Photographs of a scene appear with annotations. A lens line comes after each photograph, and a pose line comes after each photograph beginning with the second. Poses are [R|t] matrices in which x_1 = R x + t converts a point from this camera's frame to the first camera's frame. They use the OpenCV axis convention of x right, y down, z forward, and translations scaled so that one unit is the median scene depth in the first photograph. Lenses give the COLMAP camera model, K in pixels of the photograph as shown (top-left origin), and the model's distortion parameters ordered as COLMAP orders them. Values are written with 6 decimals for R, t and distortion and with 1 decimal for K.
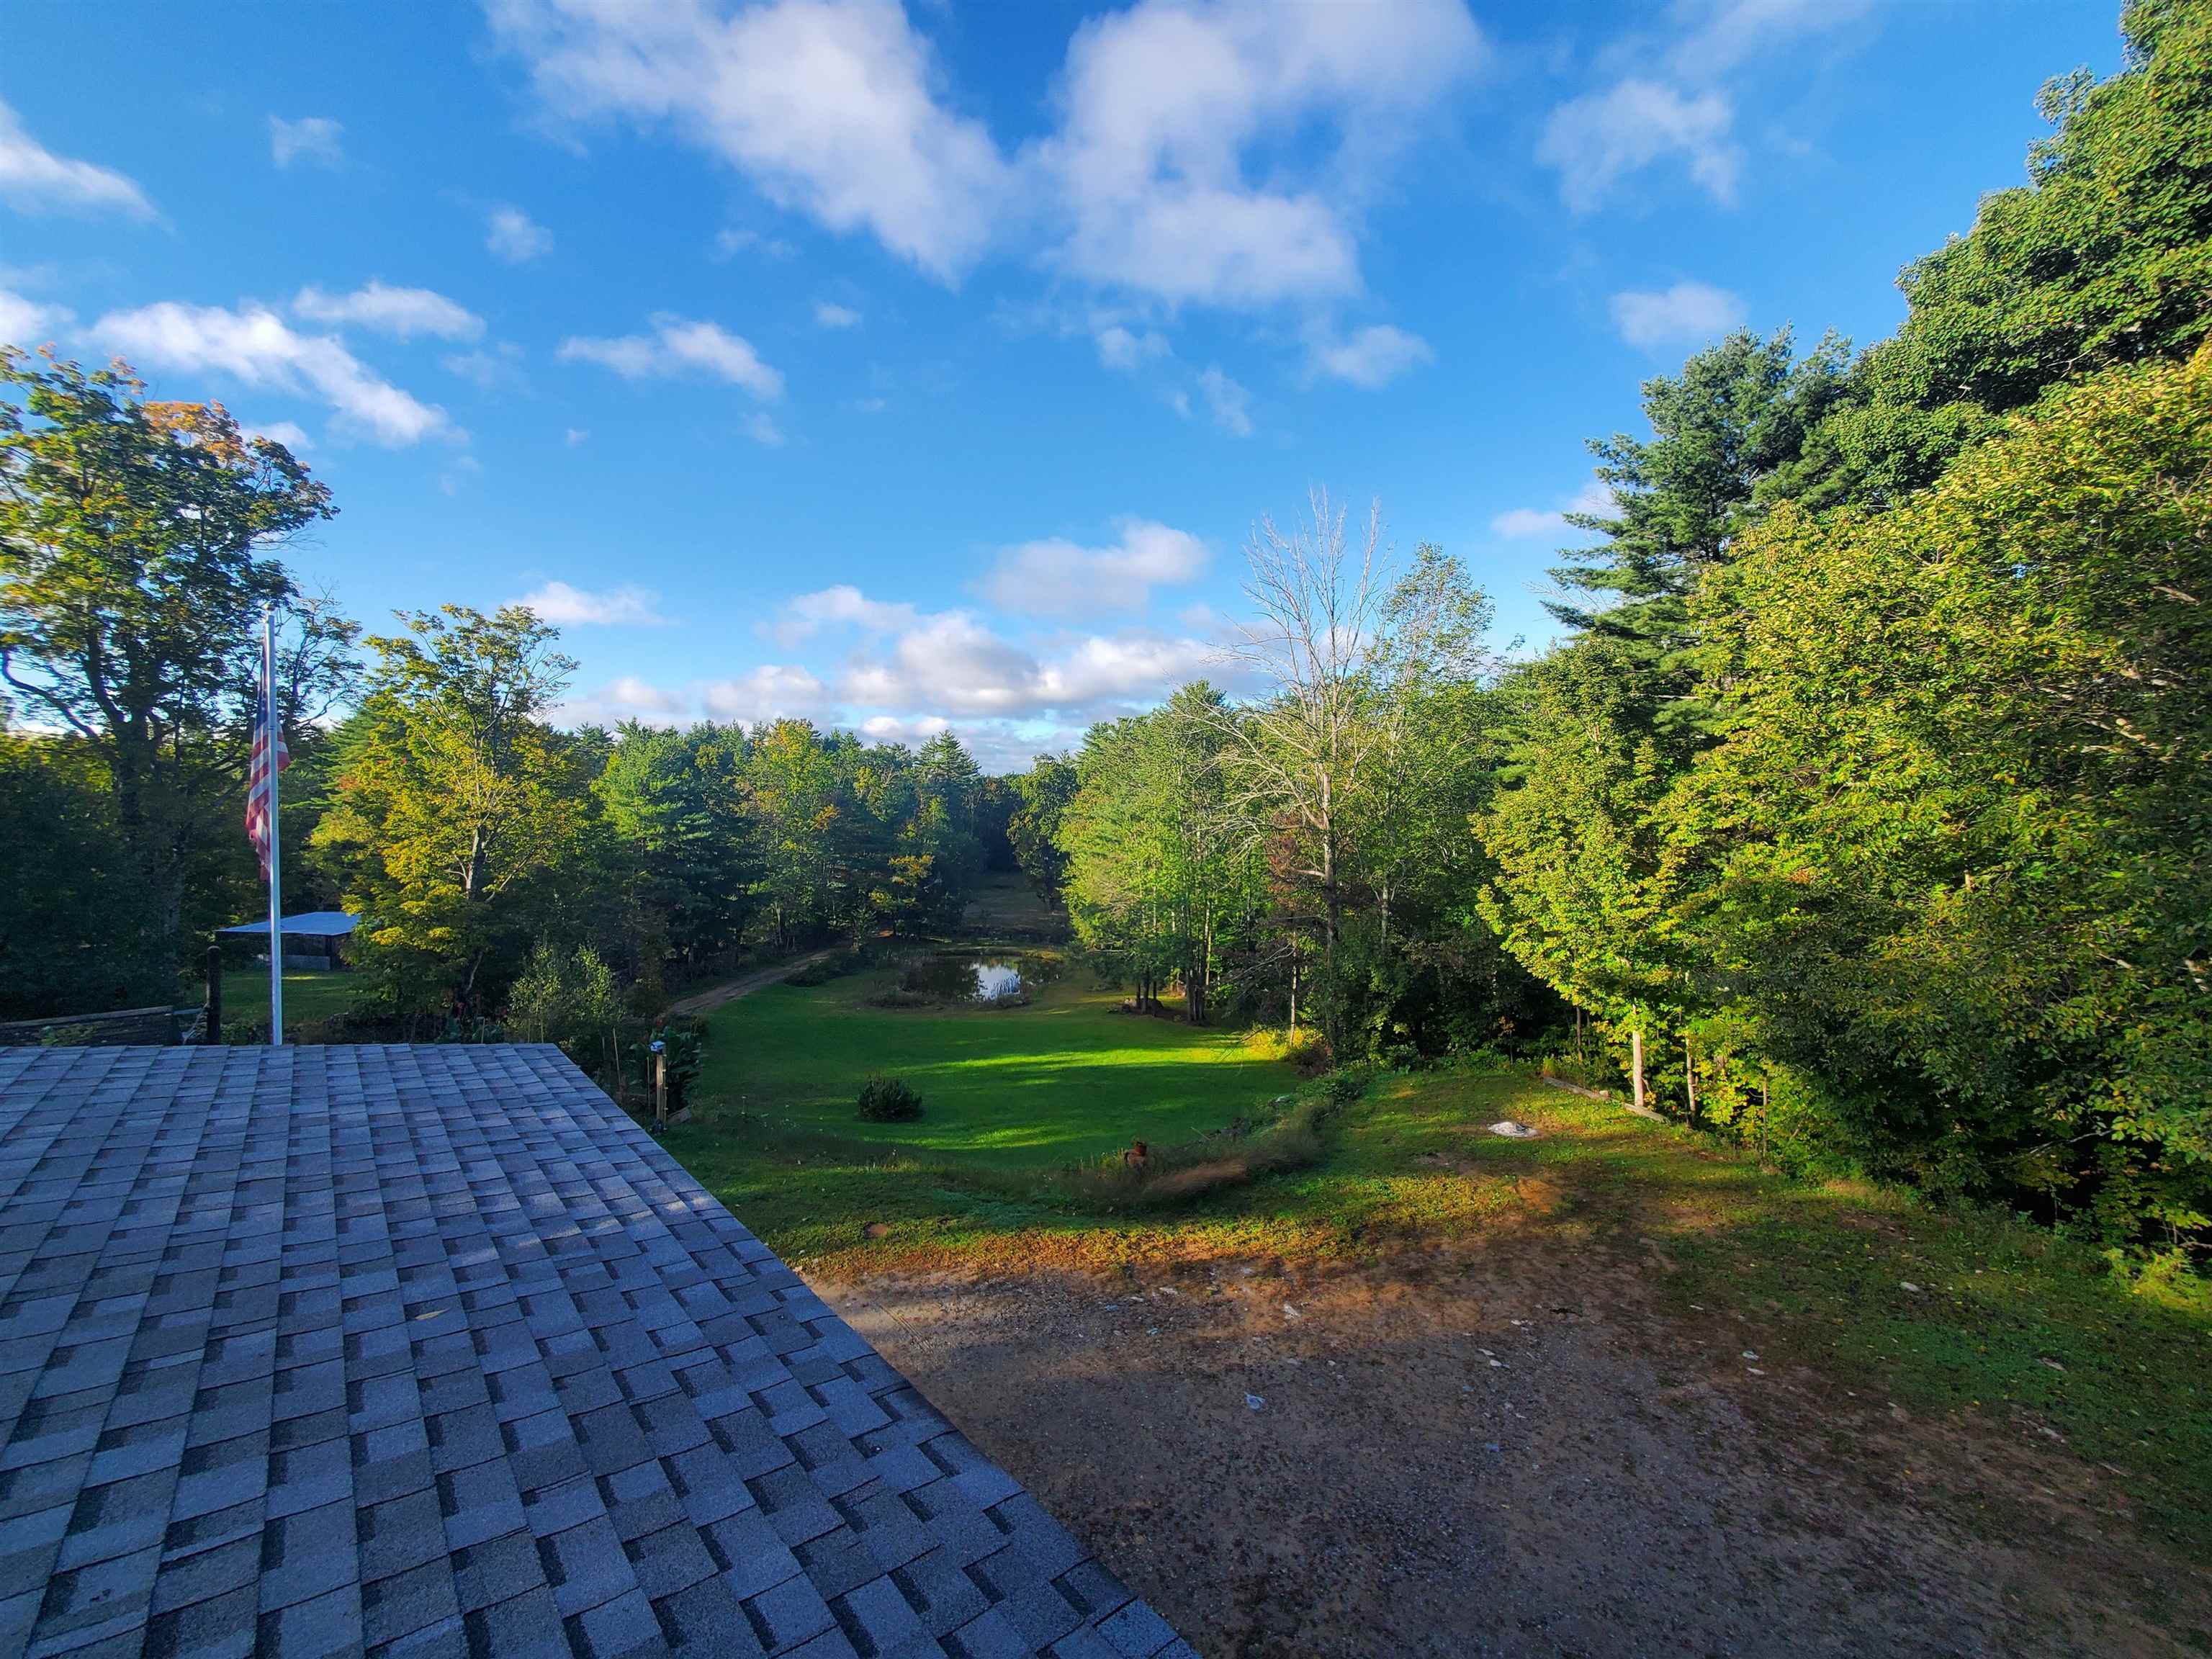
lens RADIAL K [[889.9, 0, 1106.0], [0, 889.9, 829.5], [0, 0, 1]] dist [0.023964, 0.000140]
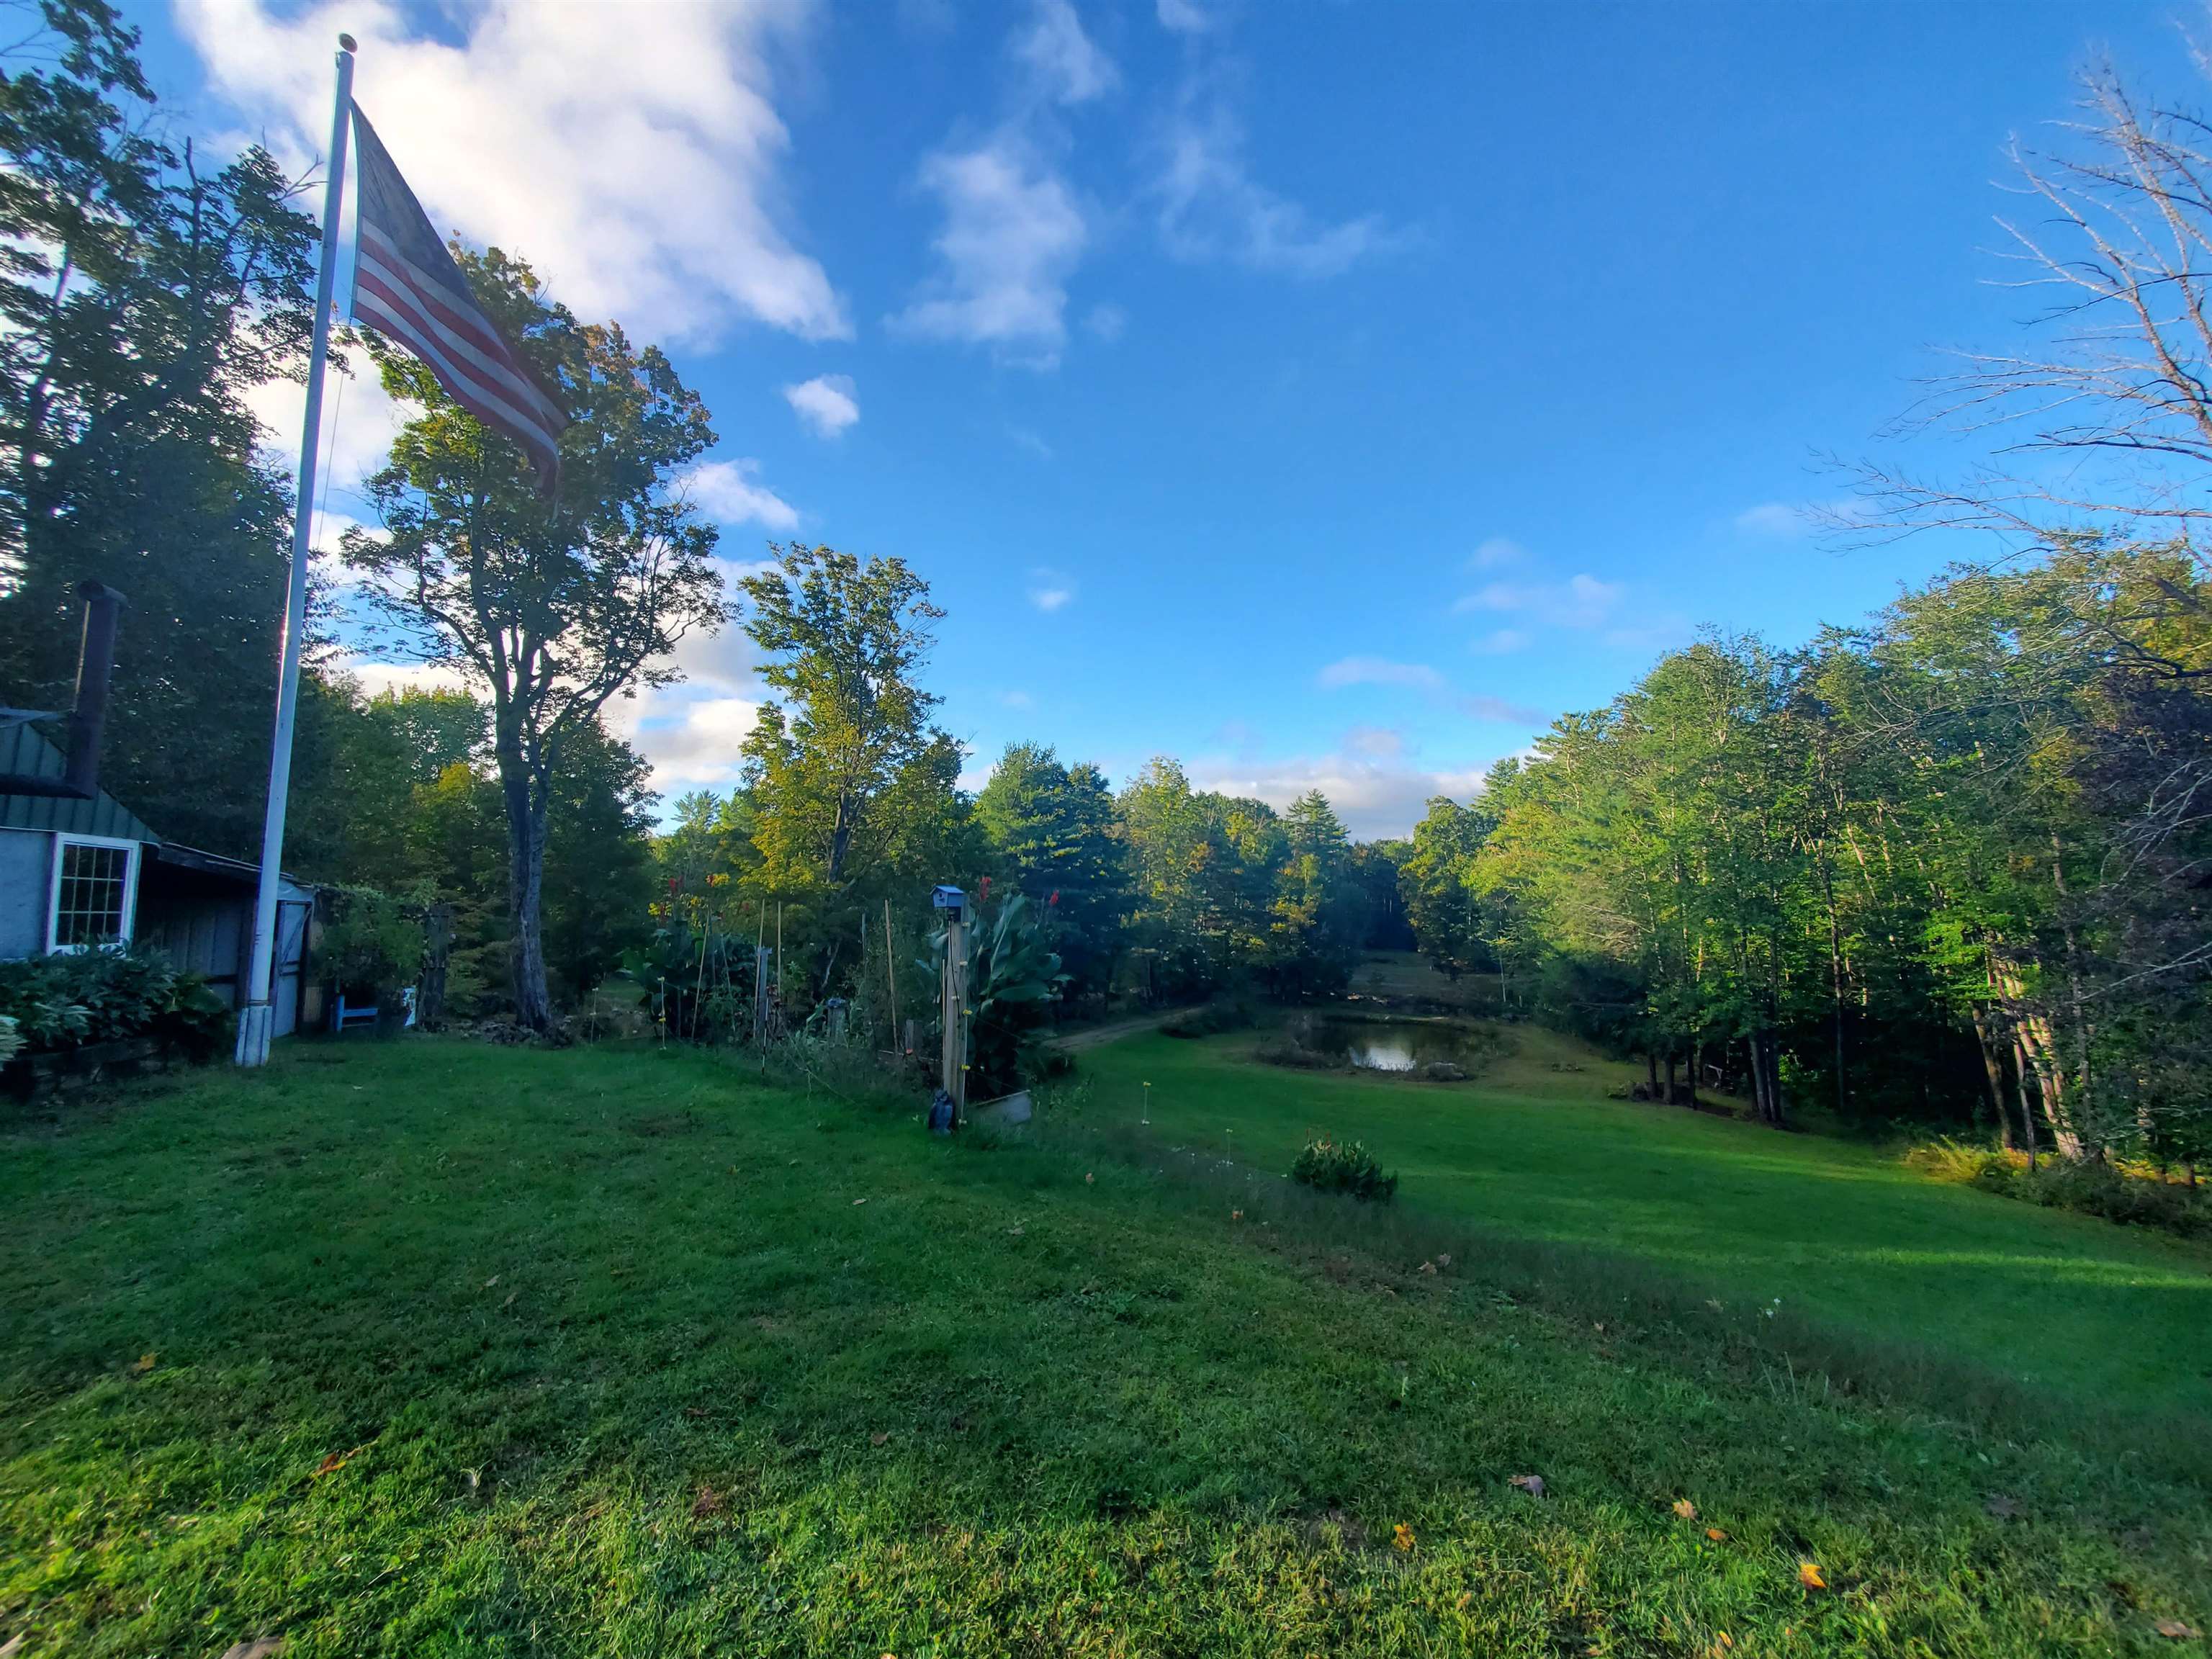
lens RADIAL K [[889.9, 0, 1106.0], [0, 889.9, 829.5], [0, 0, 1]] dist [0.023964, 0.000140]
pose [[0.924918, -0.030486, -0.378942, -0.077266], [-0.007528, 0.995115, -0.098430, 0.065070], [0.380092, 0.093893, 0.920171, 0.177981]]
